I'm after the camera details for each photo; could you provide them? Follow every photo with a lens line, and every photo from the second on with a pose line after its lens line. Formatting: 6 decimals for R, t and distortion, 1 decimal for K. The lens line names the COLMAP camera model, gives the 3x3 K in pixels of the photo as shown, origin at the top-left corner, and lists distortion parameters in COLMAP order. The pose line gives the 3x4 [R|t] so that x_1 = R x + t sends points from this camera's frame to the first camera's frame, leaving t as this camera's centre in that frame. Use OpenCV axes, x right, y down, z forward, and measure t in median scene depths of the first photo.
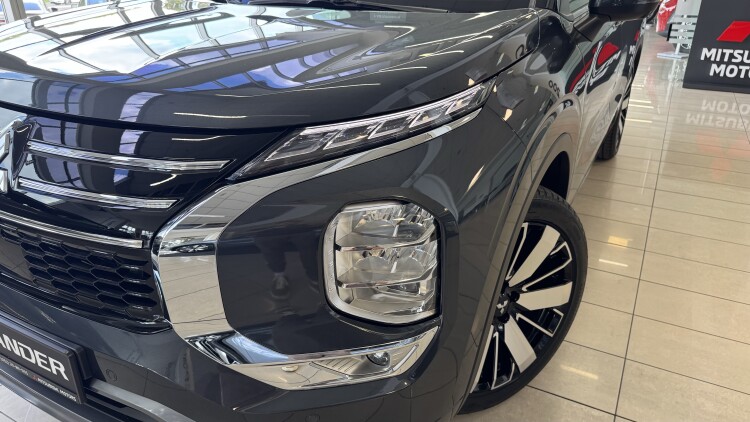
lens RADIAL K [[534.3, 0, 377.1], [0, 534.3, 208.4], [0, 0, 1]] dist [0.001804, -0.000962]
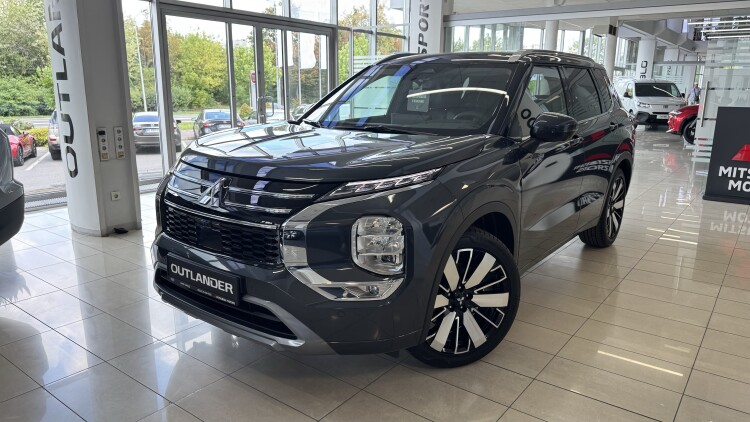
lens RADIAL K [[533.9, 0, 375.0], [0, 533.9, 211.0], [0, 0, 1]] dist [0.069456, -0.090090]
pose [[0.988583, 0.039496, -0.145410, 0.190888], [-0.067704, 0.978564, -0.194497, 0.242569], [0.134611, 0.202121, 0.970065, -0.709641]]
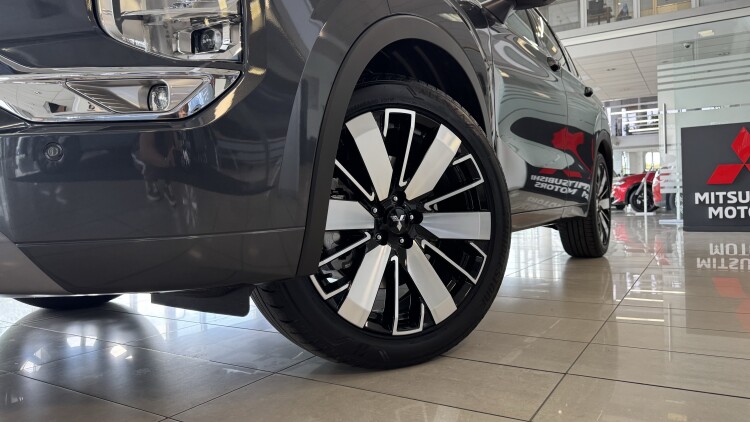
lens RADIAL K [[533.9, 0, 375.0], [0, 533.9, 211.0], [0, 0, 1]] dist [0.069456, -0.090090]
pose [[0.998381, -0.029825, -0.048442, 0.225812], [0.007595, 0.913806, -0.406081, 0.481570], [0.056378, 0.405056, 0.912552, 0.219395]]
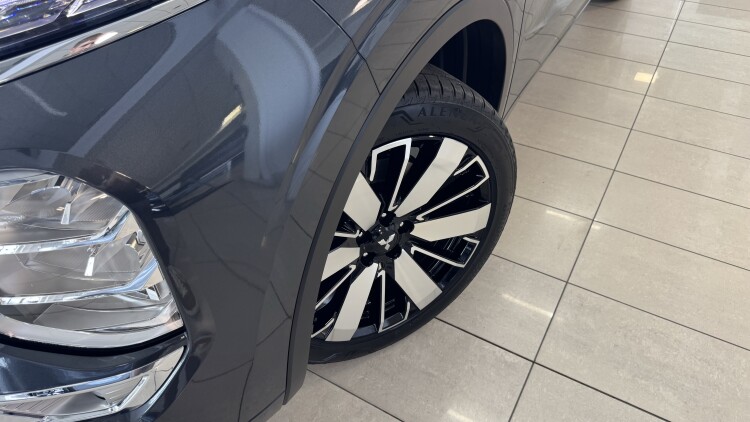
lens RADIAL K [[531.1, 0, 374.2], [0, 531.1, 216.4], [0, 0, 1]] dist [0.093918, -0.154492]
pose [[0.999153, 0.005550, -0.040772, 0.234198], [0.007768, 0.947610, 0.319334, -0.085423], [0.040409, -0.319381, 0.946765, 0.285418]]
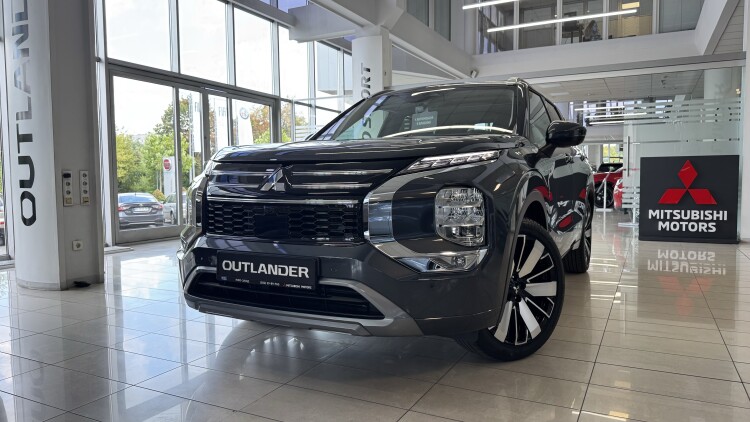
lens RADIAL K [[531.1, 0, 374.2], [0, 531.1, 216.4], [0, 0, 1]] dist [0.093918, -0.154492]
pose [[0.999672, -0.014189, 0.021342, -0.236529], [0.020772, 0.936347, -0.350461, 0.525429], [-0.015011, 0.350789, 0.936334, -0.629677]]
